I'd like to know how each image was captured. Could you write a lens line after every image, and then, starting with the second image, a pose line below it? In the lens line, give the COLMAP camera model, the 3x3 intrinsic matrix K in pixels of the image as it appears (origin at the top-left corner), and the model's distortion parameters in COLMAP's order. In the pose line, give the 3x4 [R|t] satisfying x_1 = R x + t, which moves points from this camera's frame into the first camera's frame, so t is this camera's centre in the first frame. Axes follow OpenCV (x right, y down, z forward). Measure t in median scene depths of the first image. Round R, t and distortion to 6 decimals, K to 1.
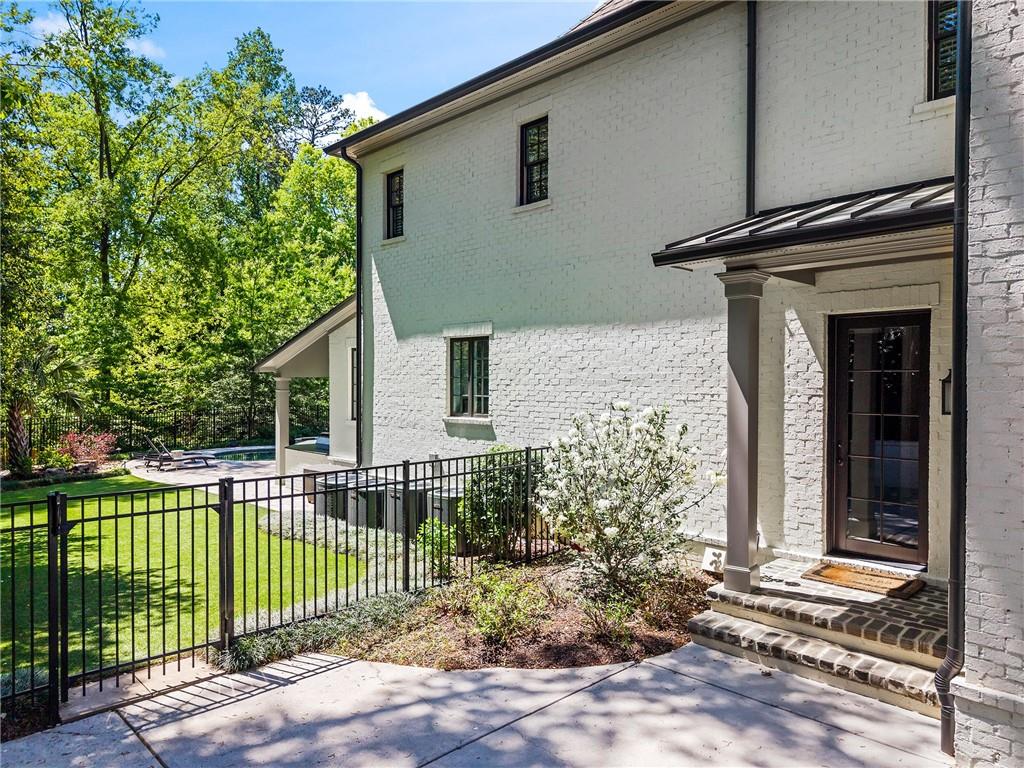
lens RADIAL K [[685.6, 0, 506.5], [0, 685.6, 382.7], [0, 0, 1]] dist [0.024723, -0.004633]
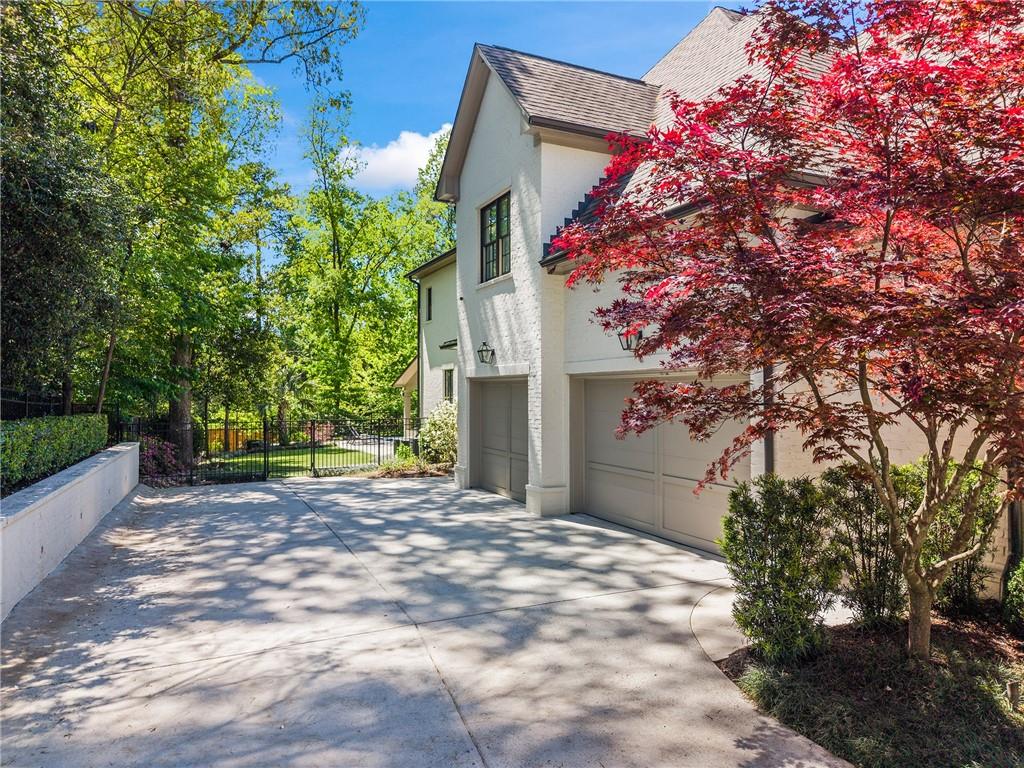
lens RADIAL K [[685.6, 0, 516.1], [0, 685.6, 387.5], [0, 0, 1]] dist [0.024723, -0.004633]
pose [[0.948266, -0.003582, -0.317456, 0.333046], [-0.002047, 0.999847, -0.017398, 0.010308], [0.317469, 0.017148, 0.948113, -0.388057]]
